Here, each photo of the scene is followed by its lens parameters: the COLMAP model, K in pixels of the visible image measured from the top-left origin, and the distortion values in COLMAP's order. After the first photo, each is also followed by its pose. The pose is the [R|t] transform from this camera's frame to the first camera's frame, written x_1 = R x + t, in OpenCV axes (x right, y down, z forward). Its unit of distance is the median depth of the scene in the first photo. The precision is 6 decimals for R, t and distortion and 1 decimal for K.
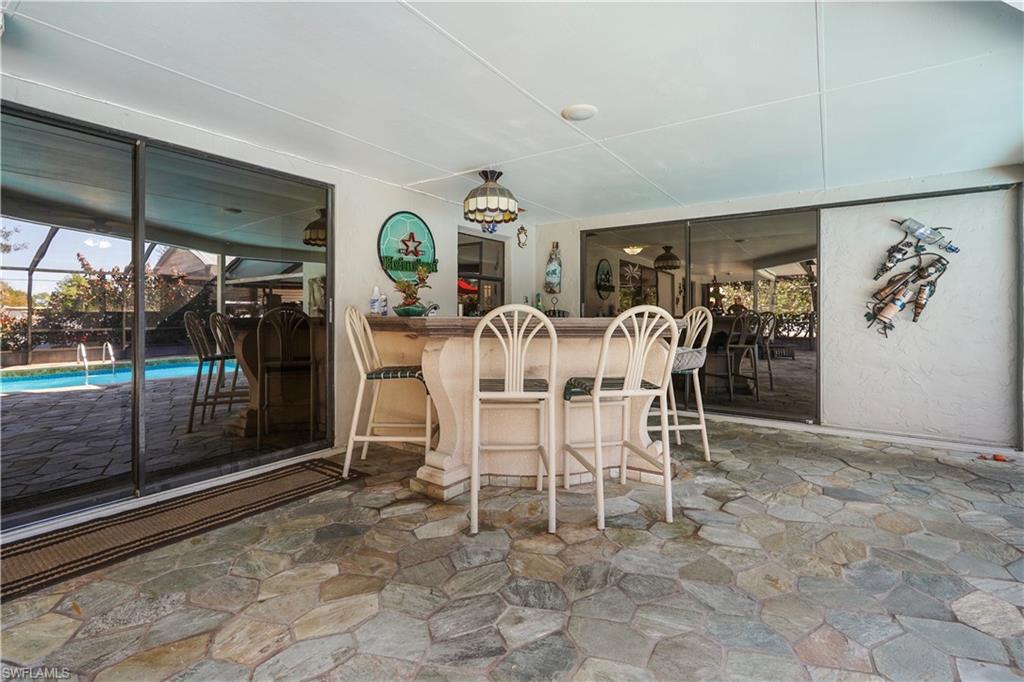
lens RADIAL K [[457.6, 0, 509.1], [0, 457.6, 317.8], [0, 0, 1]] dist [-0.001657, 0.000113]
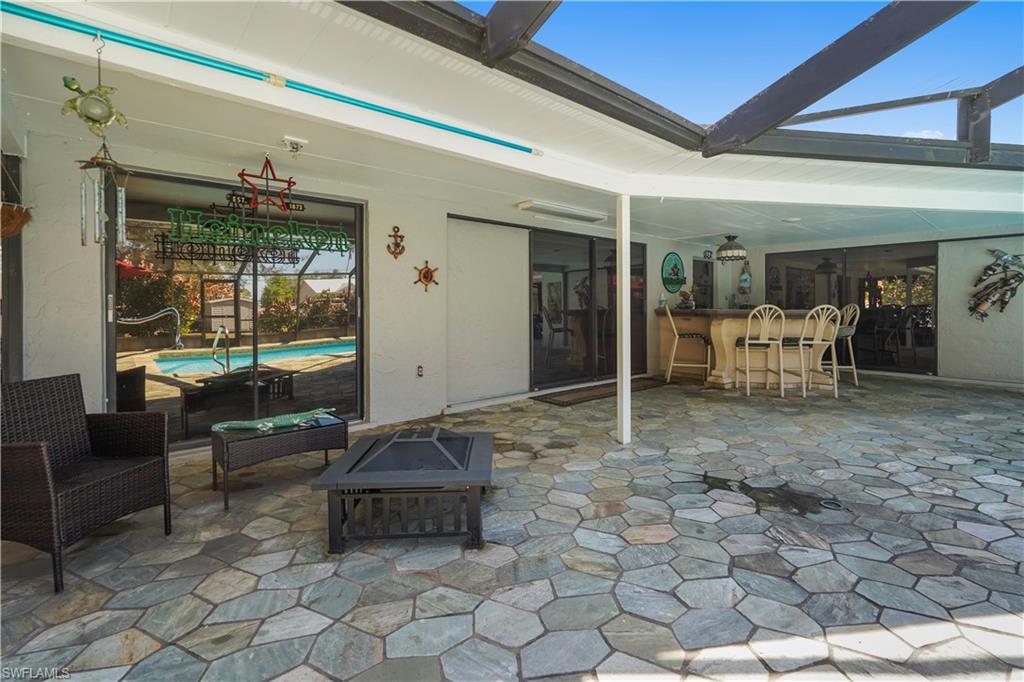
lens RADIAL K [[470.8, 0, 514.0], [0, 470.8, 310.7], [0, 0, 1]] dist [-0.000429, 0.000295]
pose [[0.972213, -0.000088, -0.234099, -0.418872], [0.000671, 0.999997, 0.002411, -0.002104], [0.234098, -0.002501, 0.972210, -1.049879]]
